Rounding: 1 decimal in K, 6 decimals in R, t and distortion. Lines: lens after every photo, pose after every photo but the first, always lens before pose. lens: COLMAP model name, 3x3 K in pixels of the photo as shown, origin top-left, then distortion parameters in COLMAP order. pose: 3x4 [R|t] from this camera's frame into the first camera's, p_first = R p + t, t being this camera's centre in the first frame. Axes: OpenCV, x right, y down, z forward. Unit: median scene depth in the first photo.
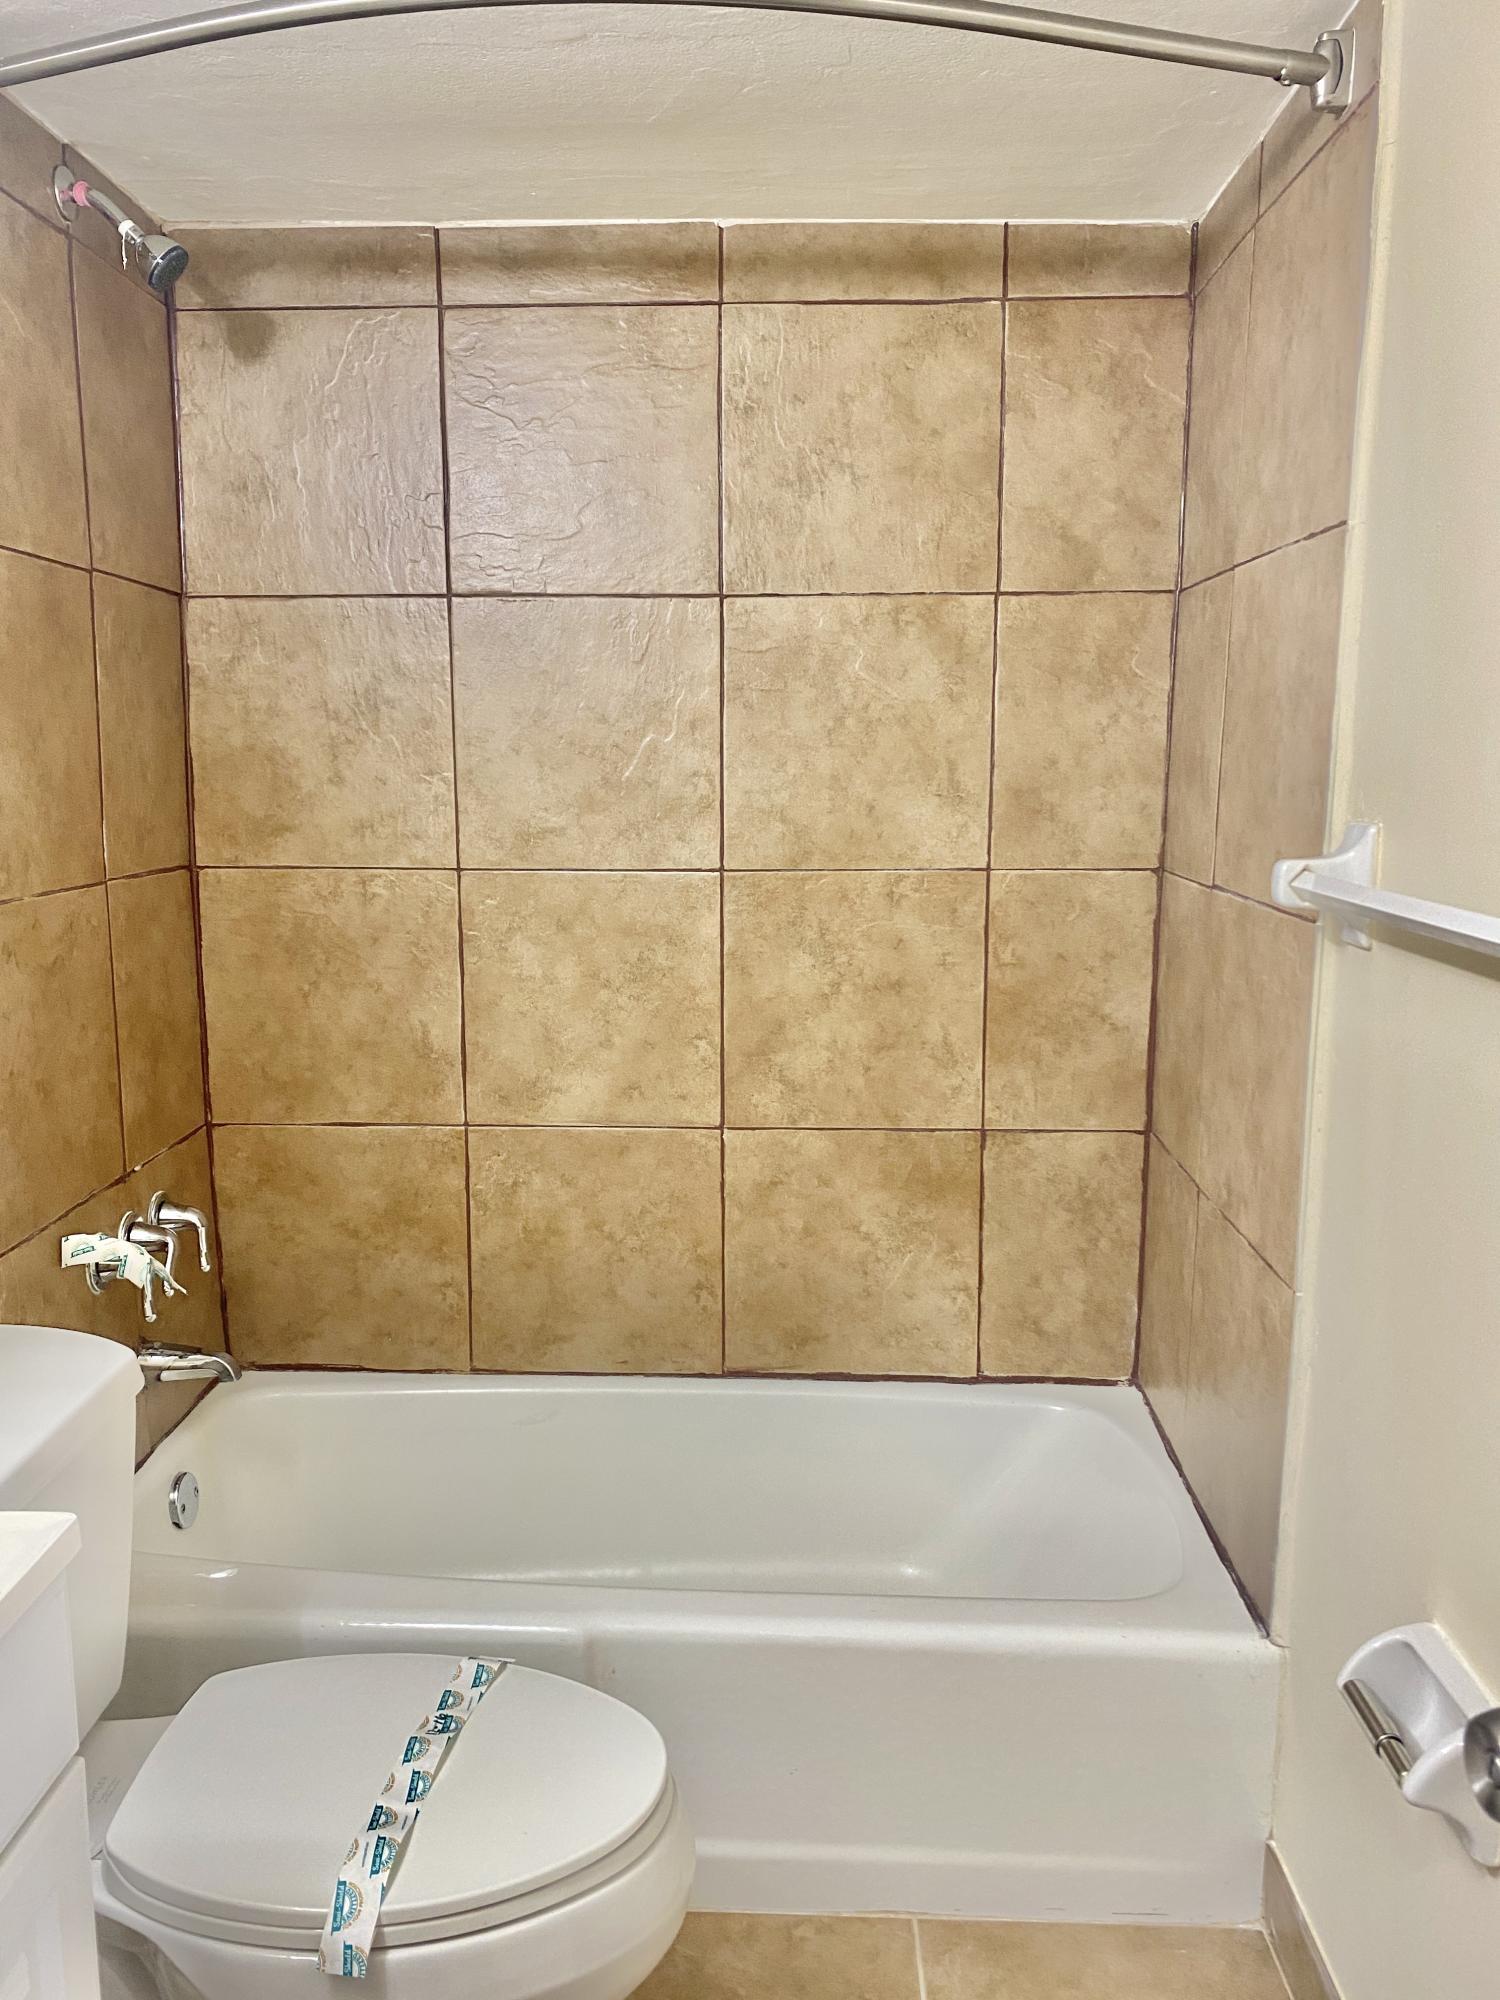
lens RADIAL K [[1541.3, 0, 743.1], [0, 1541.3, 993.2], [0, 0, 1]] dist [0.061937, -0.052426]
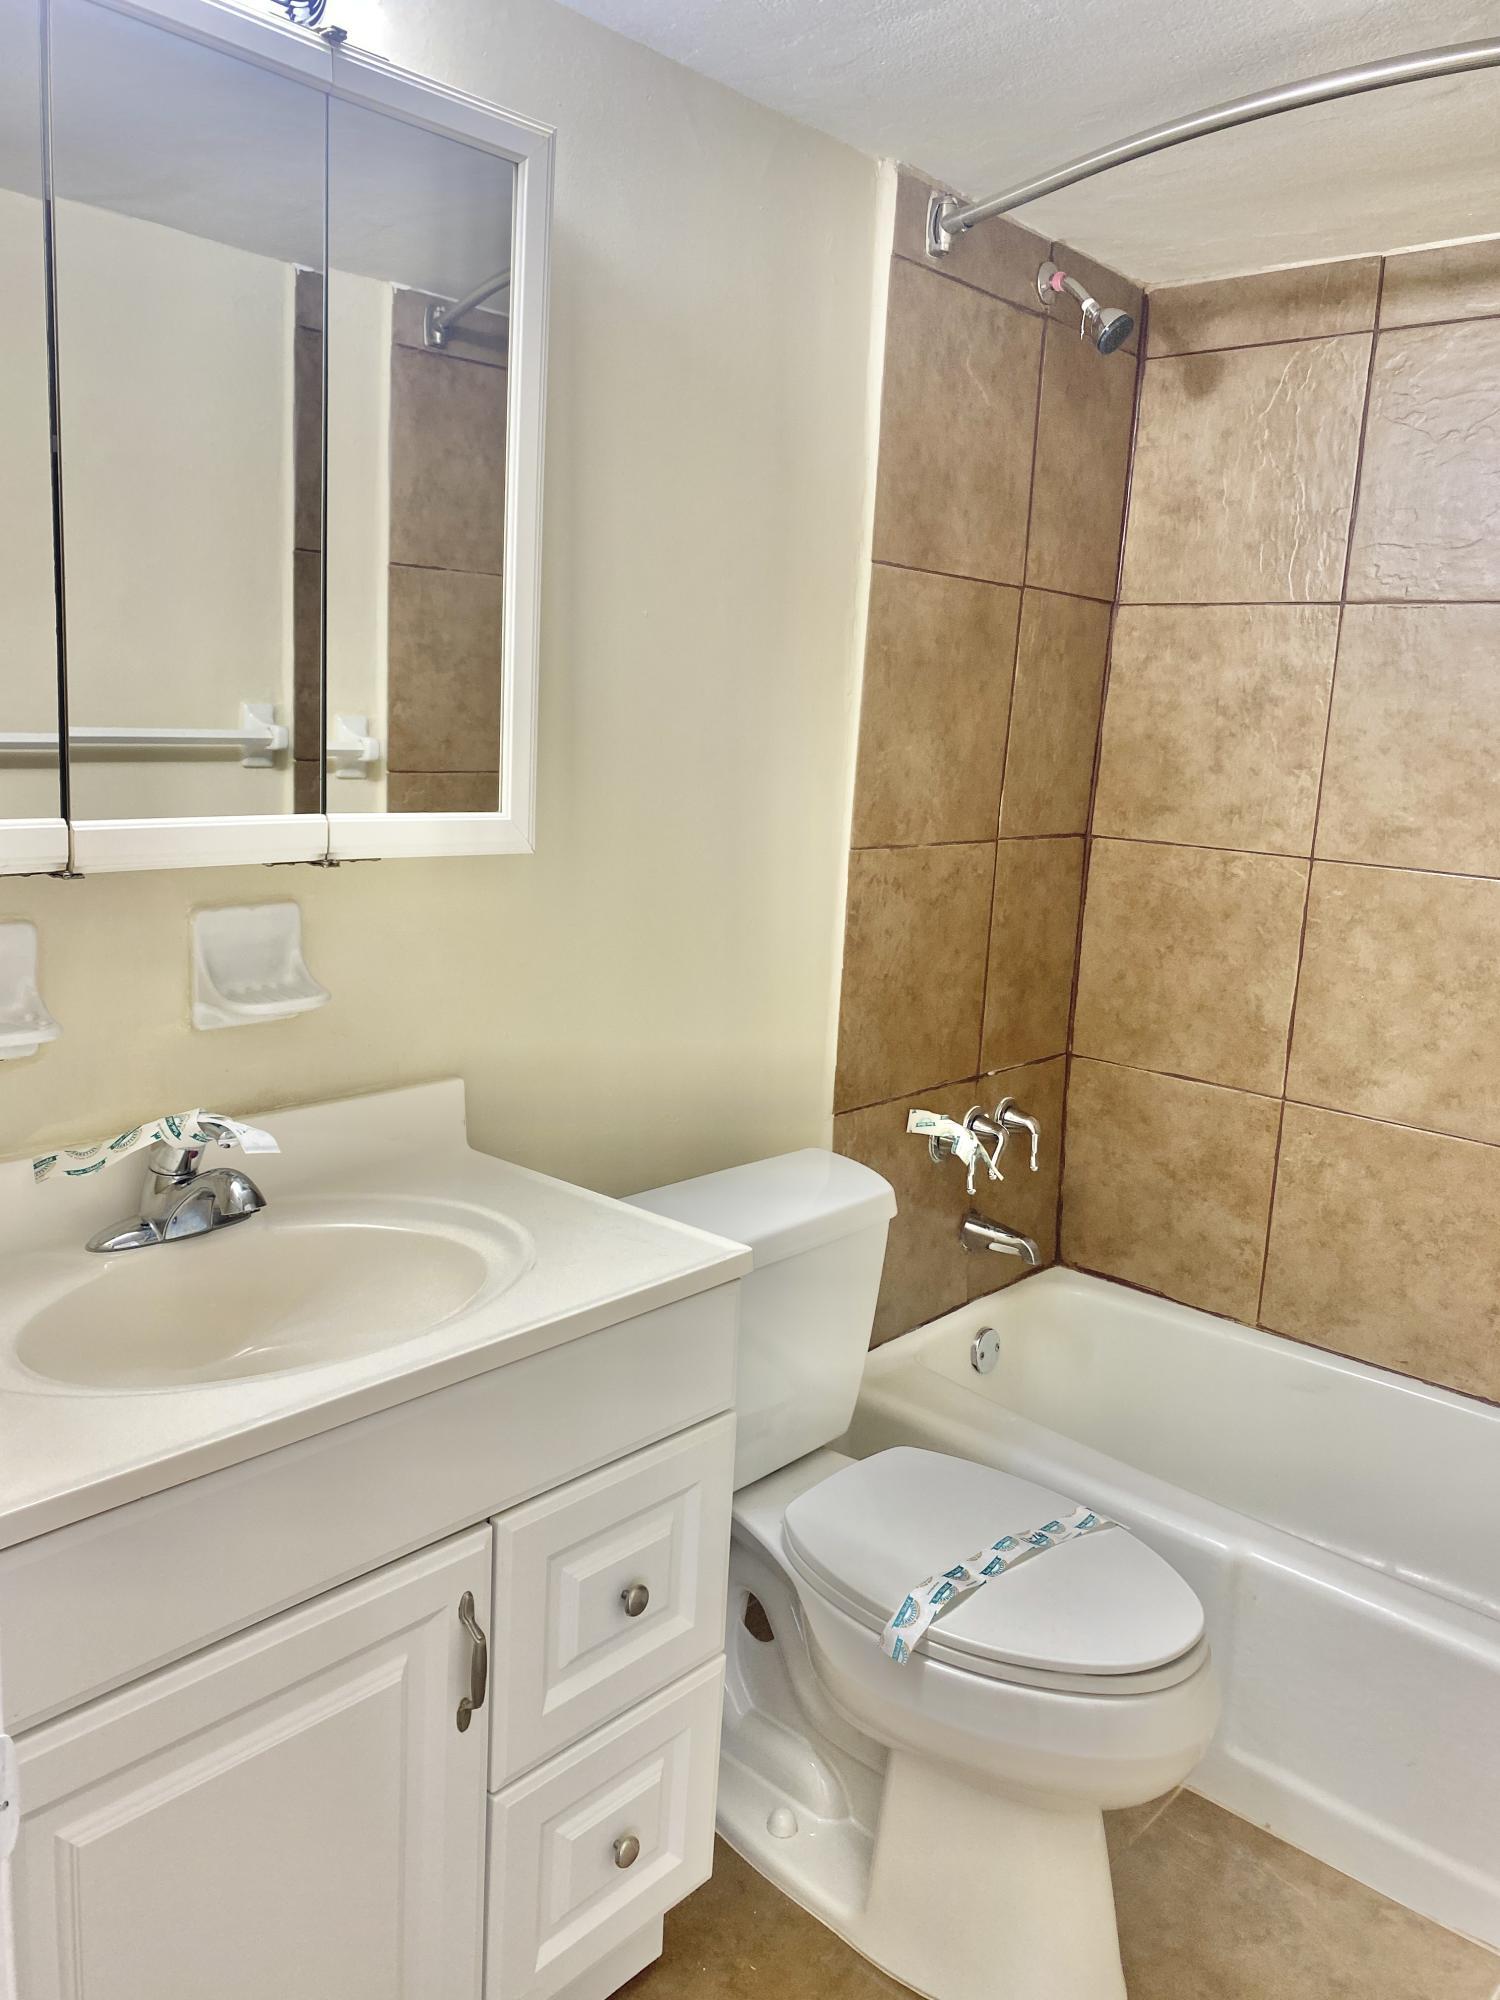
lens RADIAL K [[1540.2, 0, 750.0], [0, 1540.2, 1000.0], [0, 0, 1]] dist [0.077145, -0.116308]
pose [[0.765653, 0.159658, -0.623125, 0.202924], [-0.148841, 0.986391, 0.069849, -0.001952], [0.625797, 0.039267, 0.778997, -0.070110]]
